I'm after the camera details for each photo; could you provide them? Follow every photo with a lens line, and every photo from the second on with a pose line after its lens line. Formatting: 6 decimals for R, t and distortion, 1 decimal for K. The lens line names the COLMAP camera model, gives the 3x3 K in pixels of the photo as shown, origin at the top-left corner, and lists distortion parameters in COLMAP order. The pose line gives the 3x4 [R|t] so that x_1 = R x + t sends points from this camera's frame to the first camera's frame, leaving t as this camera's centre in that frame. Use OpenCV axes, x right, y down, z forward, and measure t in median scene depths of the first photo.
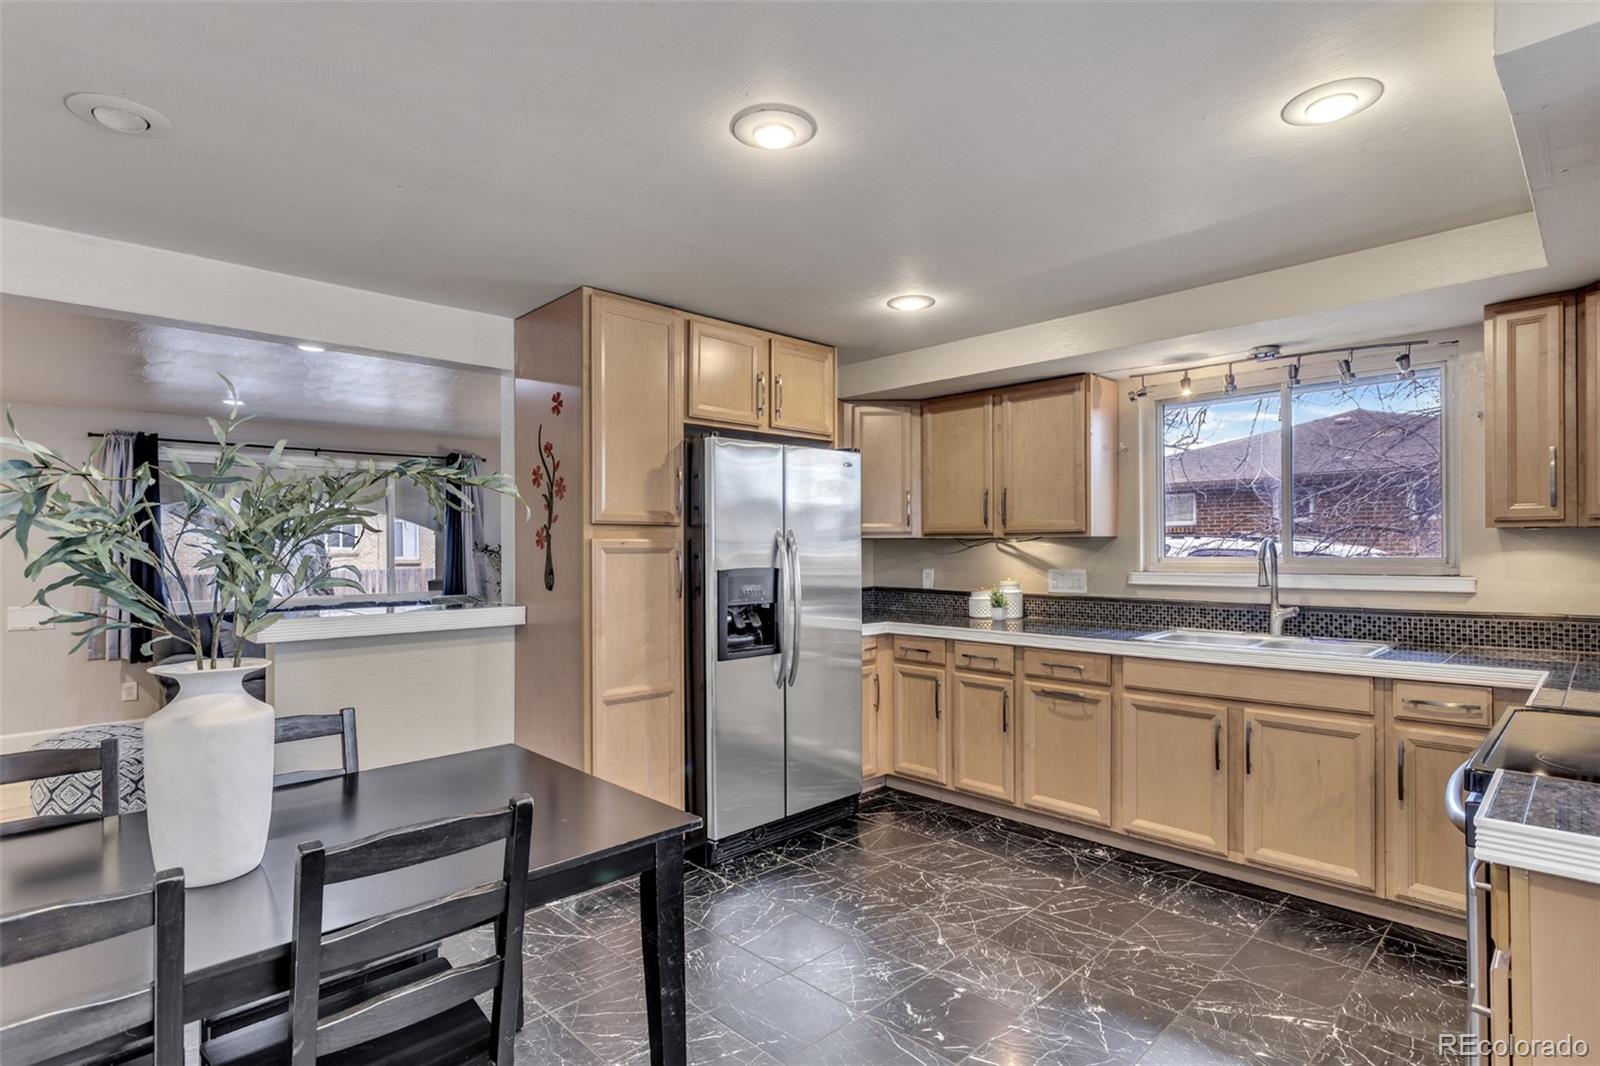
lens RADIAL K [[797.6, 0, 799.2], [0, 797.6, 548.9], [0, 0, 1]] dist [0.001098, 0.000905]
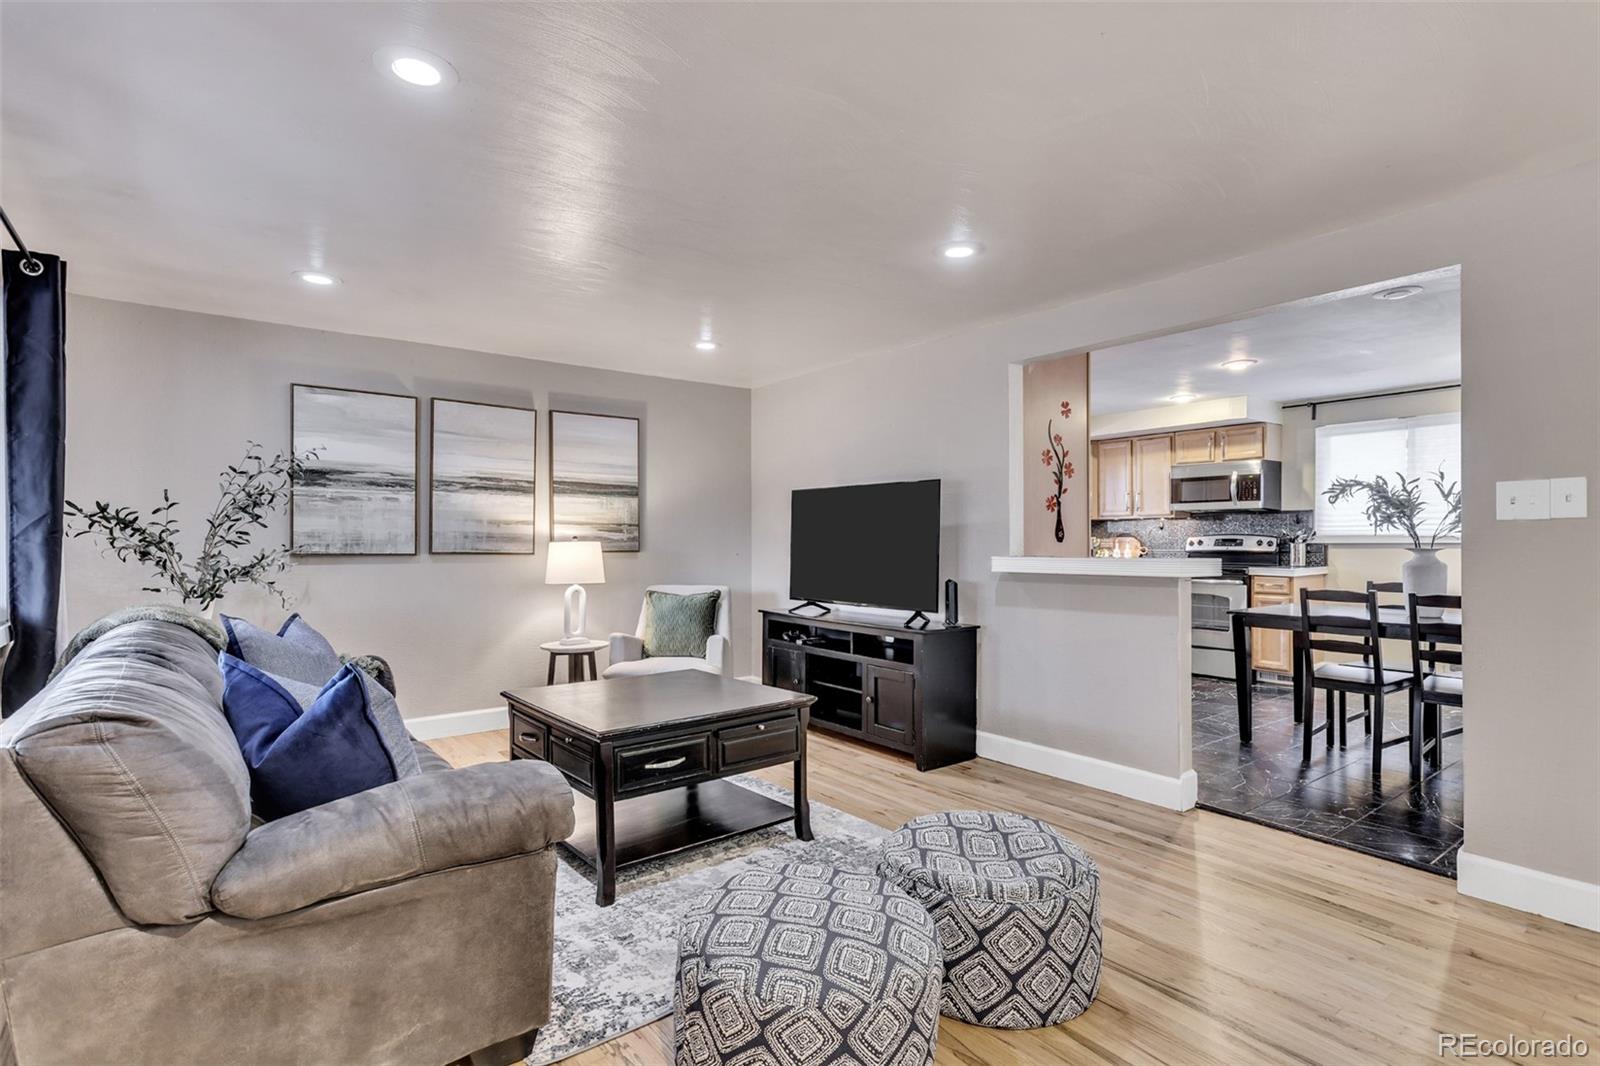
lens RADIAL K [[793.2, 0, 798.9], [0, 793.2, 548.1], [0, 0, 1]] dist [0.018064, 0.000013]
pose [[0.118646, -0.002732, 0.992933, -1.864207], [0.001498, 0.999996, 0.002573, 0.062287], [-0.992935, 0.001182, 0.118650, 1.379747]]
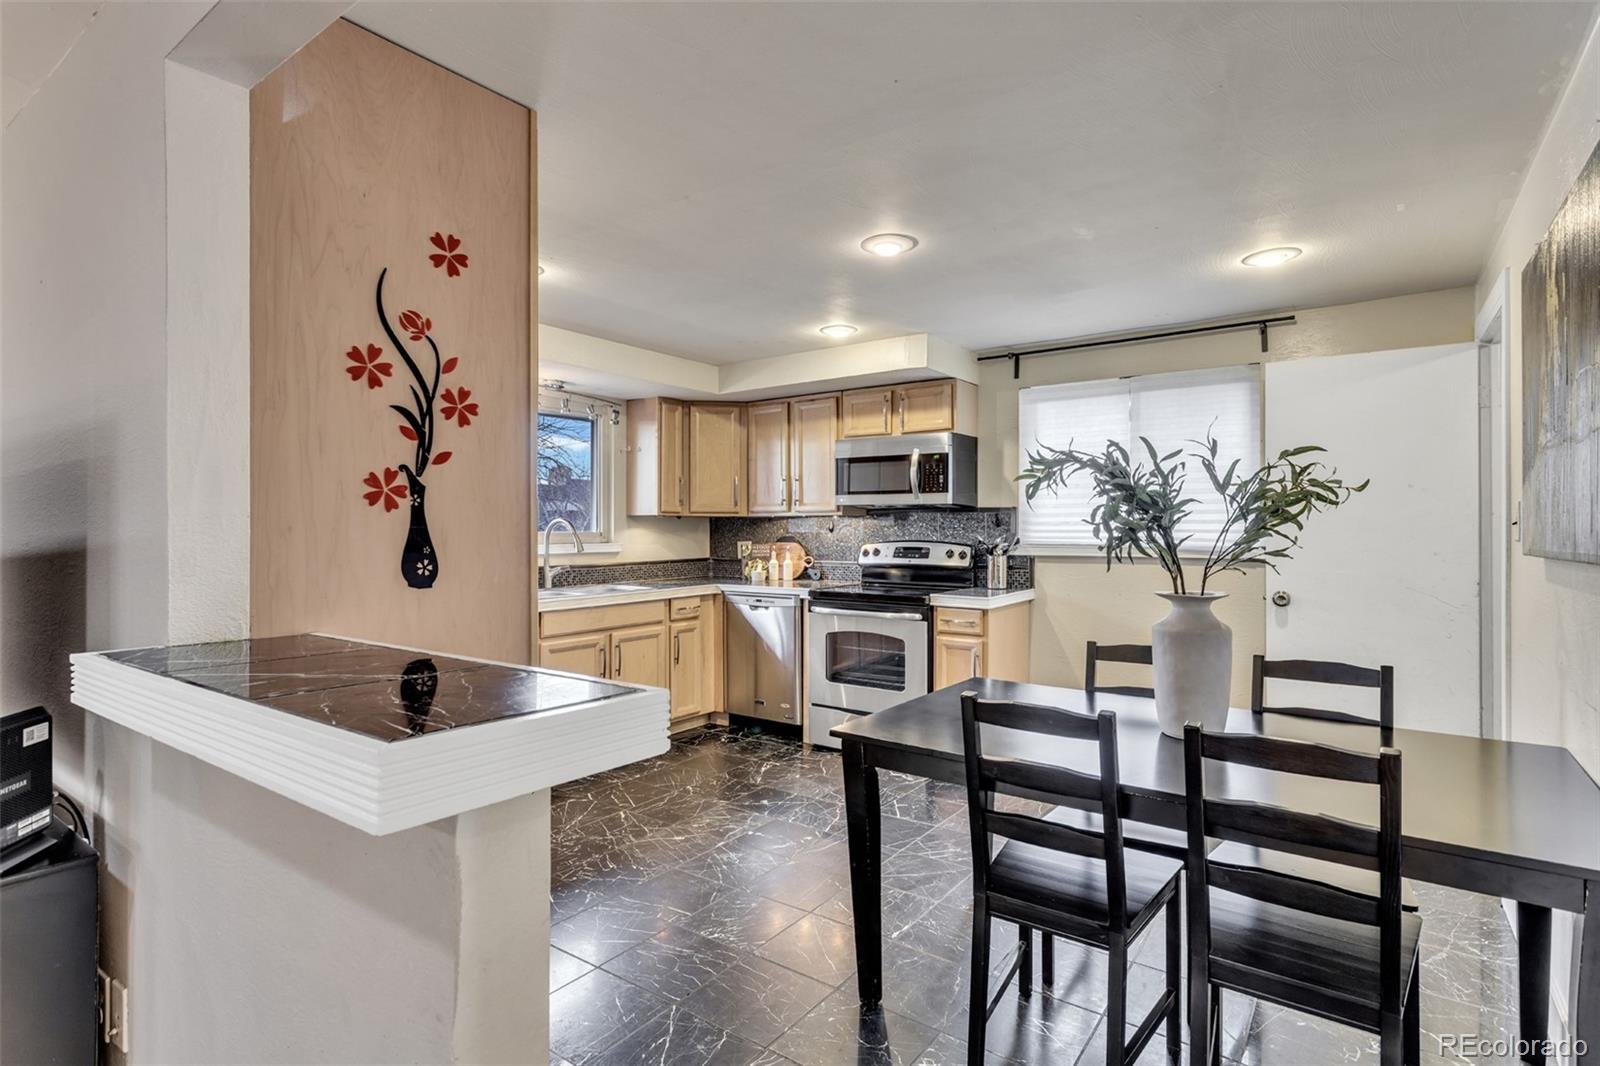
lens RADIAL K [[793.4, 0, 800.0], [0, 793.4, 533.0], [0, 0, 1]] dist [-0.002691, -0.000368]
pose [[-0.163405, 0.001819, 0.986557, -0.940332], [0.001150, 0.999998, -0.001654, 0.016514], [-0.986558, 0.000864, -0.163407, 0.891079]]
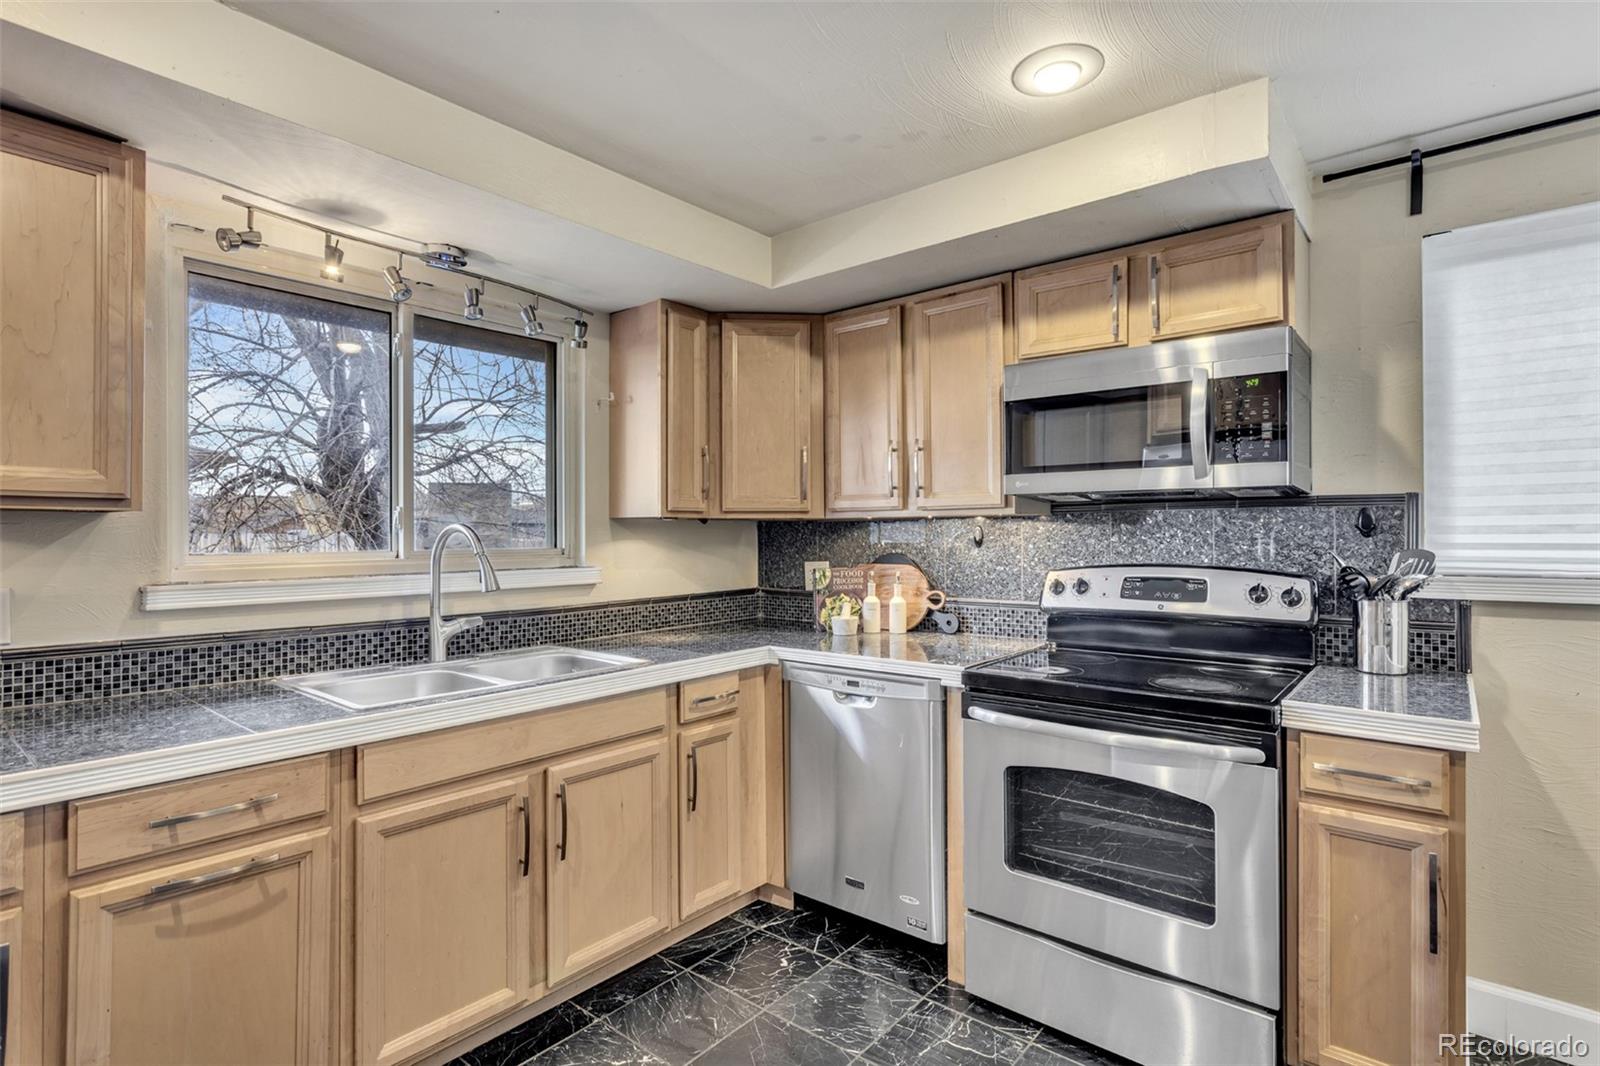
lens RADIAL K [[793.4, 0, 800.0], [0, 793.4, 533.0], [0, 0, 1]] dist [-0.002691, -0.000368]
pose [[-0.098185, 0.009876, 0.995119, -0.147173], [0.004950, 0.999943, -0.009436, 0.003613], [-0.995156, 0.003999, -0.098228, 0.844272]]
